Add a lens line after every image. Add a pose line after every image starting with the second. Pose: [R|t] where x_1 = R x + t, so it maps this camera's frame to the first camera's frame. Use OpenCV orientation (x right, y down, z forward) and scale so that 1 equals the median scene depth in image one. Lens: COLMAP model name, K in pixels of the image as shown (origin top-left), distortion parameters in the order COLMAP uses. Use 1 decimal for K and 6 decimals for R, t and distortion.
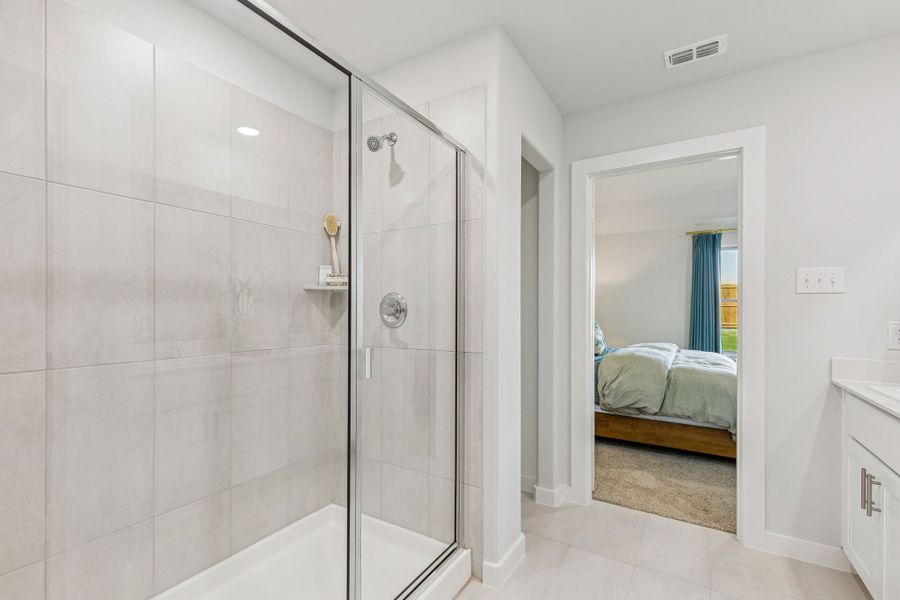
lens RADIAL K [[403.7, 0, 449.9], [0, 403.7, 303.6], [0, 0, 1]] dist [0.002000, -0.001466]
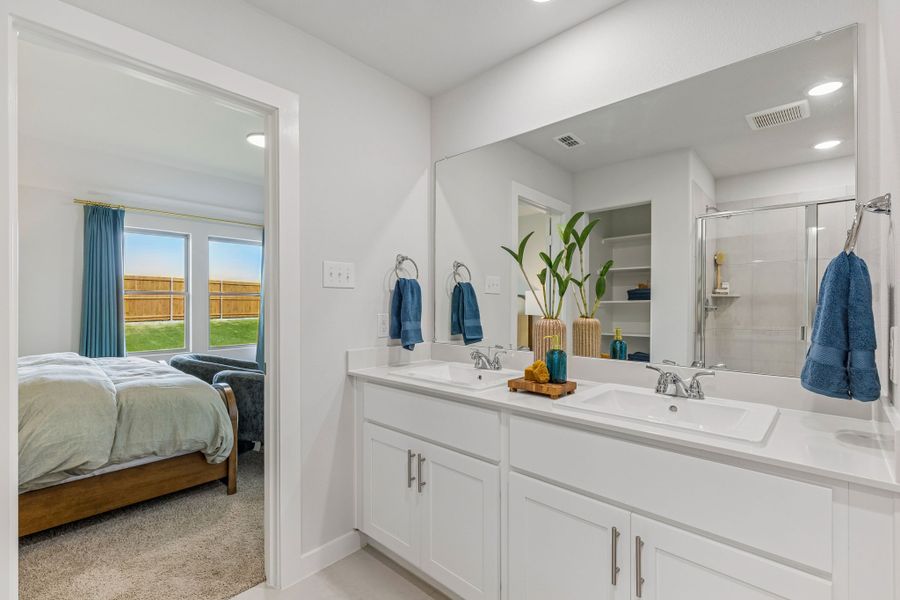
lens RADIAL K [[403.7, 0, 449.7], [0, 403.7, 300.9], [0, 0, 1]] dist [0.002000, -0.001466]
pose [[0.193614, 0.002367, 0.981075, -0.013114], [-0.012485, 0.999922, 0.000051, 0.002800], [-0.980998, -0.012259, 0.193628, 0.341853]]
